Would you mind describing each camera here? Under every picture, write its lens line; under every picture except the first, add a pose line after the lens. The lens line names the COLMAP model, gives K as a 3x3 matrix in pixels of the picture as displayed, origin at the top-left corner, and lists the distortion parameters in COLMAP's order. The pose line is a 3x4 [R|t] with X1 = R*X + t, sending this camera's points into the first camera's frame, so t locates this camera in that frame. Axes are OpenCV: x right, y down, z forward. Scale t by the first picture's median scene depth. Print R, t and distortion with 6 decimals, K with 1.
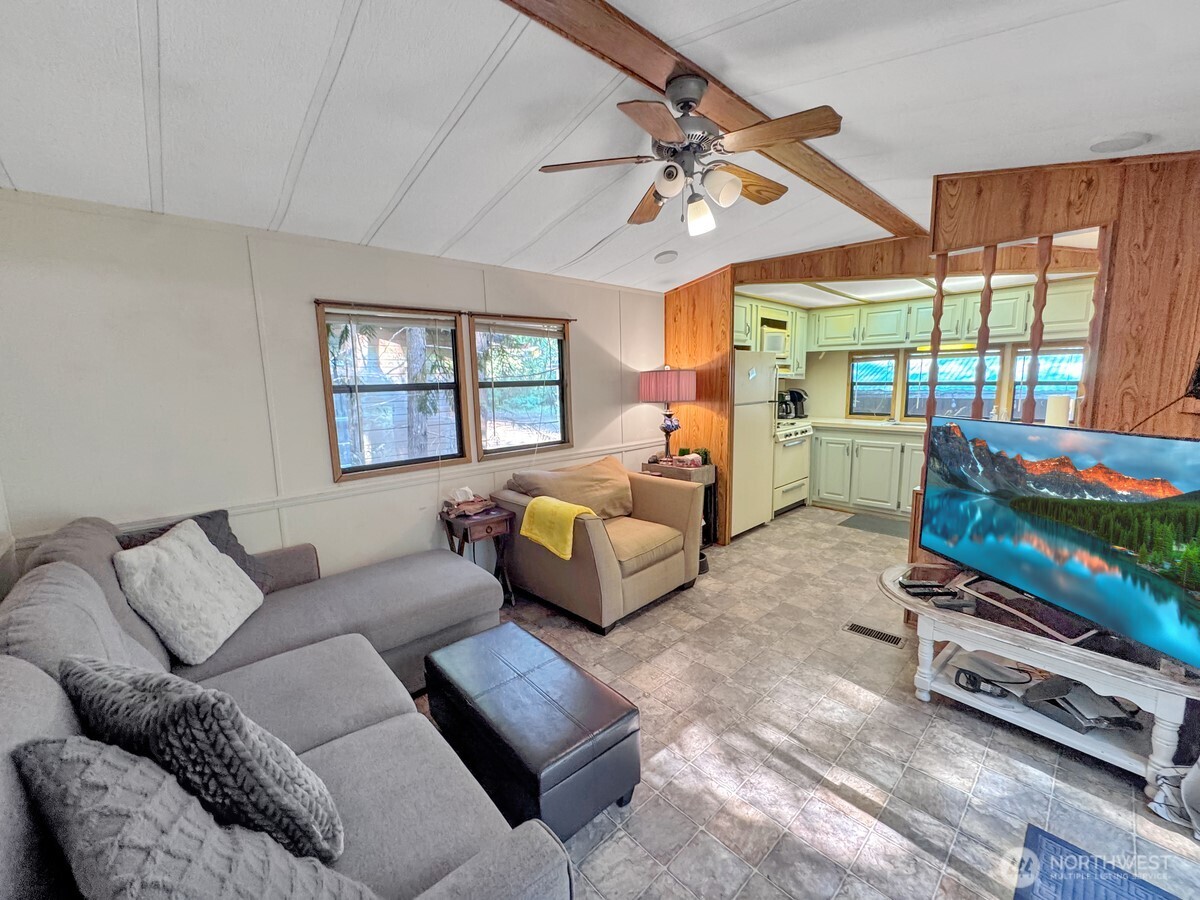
lens RADIAL K [[478.6, 0, 600.6], [0, 478.6, 448.3], [0, 0, 1]] dist [-0.003387, 0.000109]
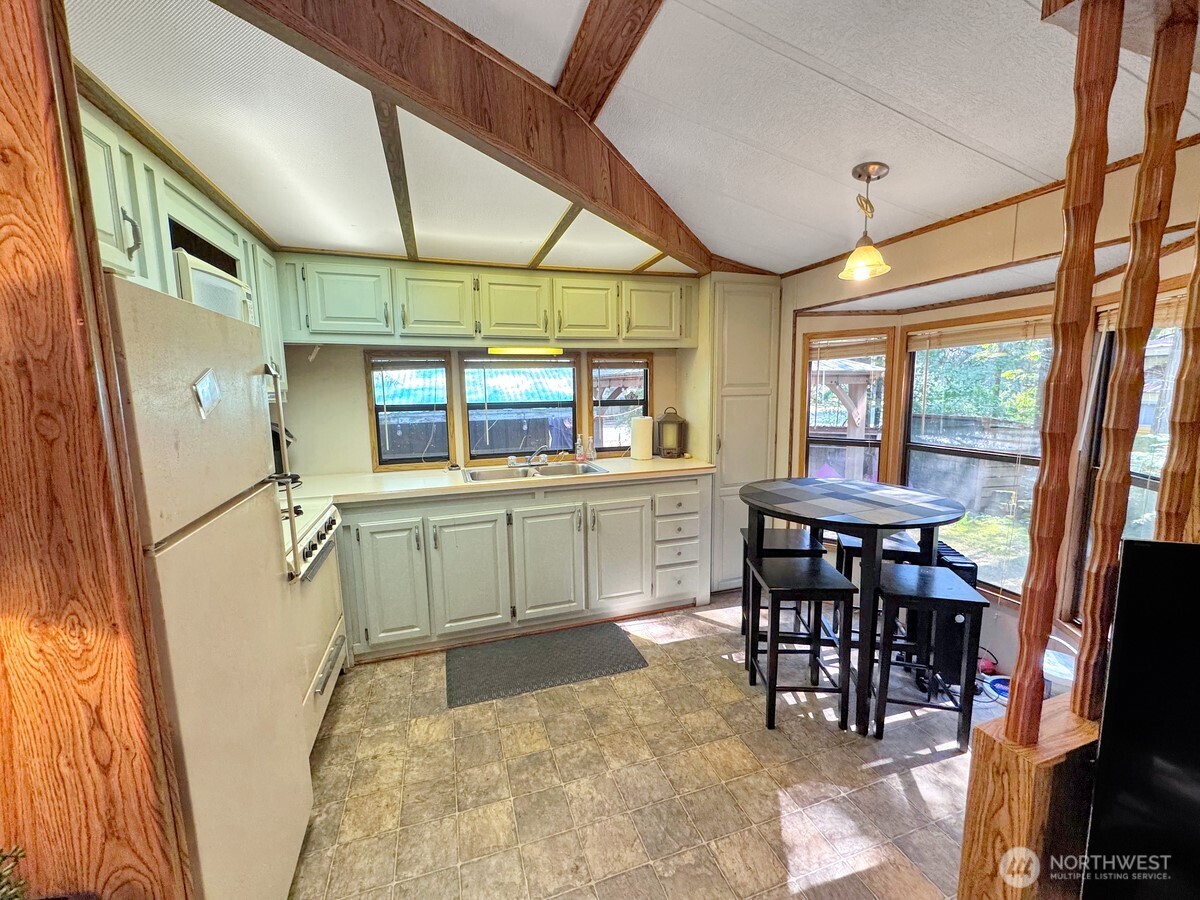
lens RADIAL K [[478.6, 0, 597.8], [0, 478.6, 447.4], [0, 0, 1]] dist [-0.003387, 0.000109]
pose [[0.417249, -0.107122, 0.902457, 0.153099], [0.135172, 0.989298, 0.054933, -0.100829], [-0.898683, 0.099066, 0.427263, 0.627954]]
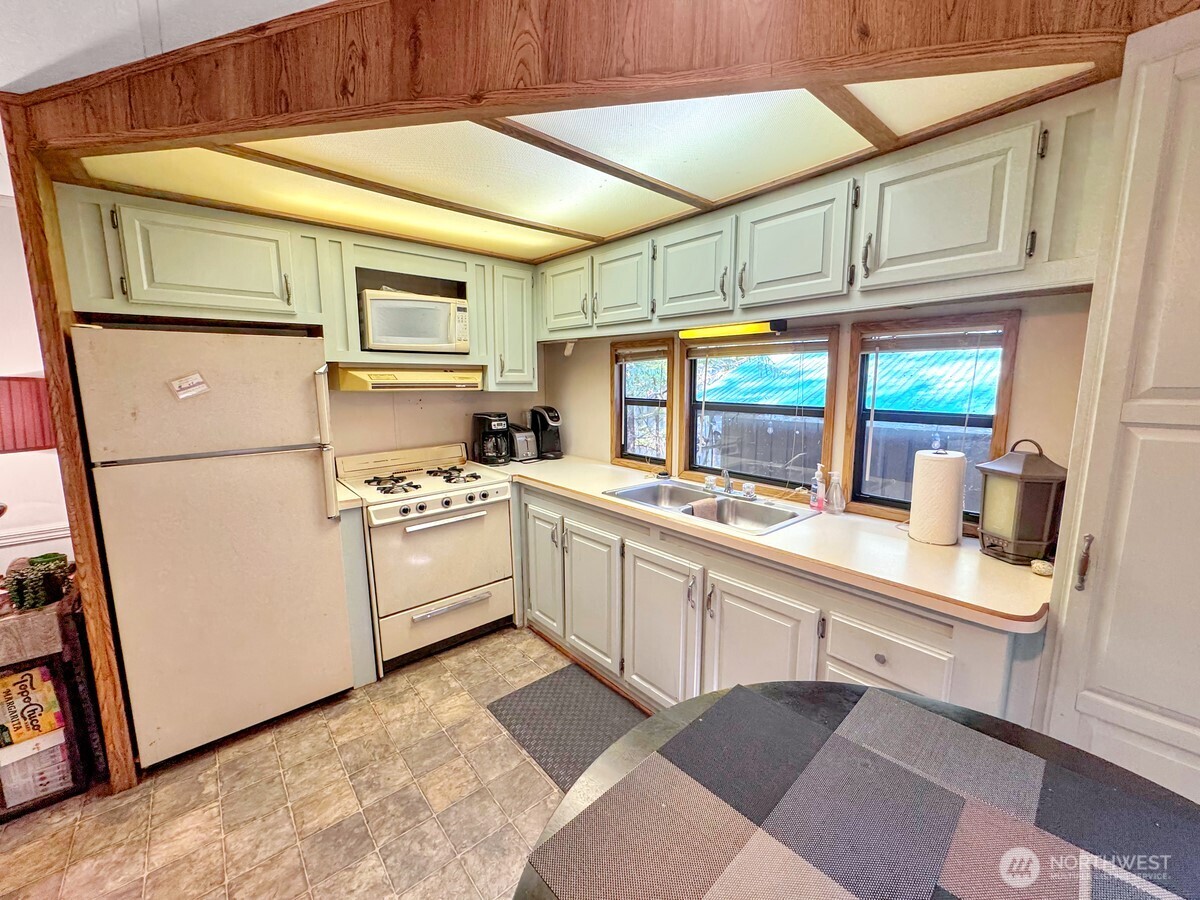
lens RADIAL K [[478.6, 0, 596.5], [0, 478.6, 447.5], [0, 0, 1]] dist [-0.003387, 0.000109]
pose [[0.999008, 0.018123, -0.040685, 0.609304], [-0.017914, 0.999825, 0.005481, -0.098038], [0.040777, -0.004746, 0.999157, 0.524820]]
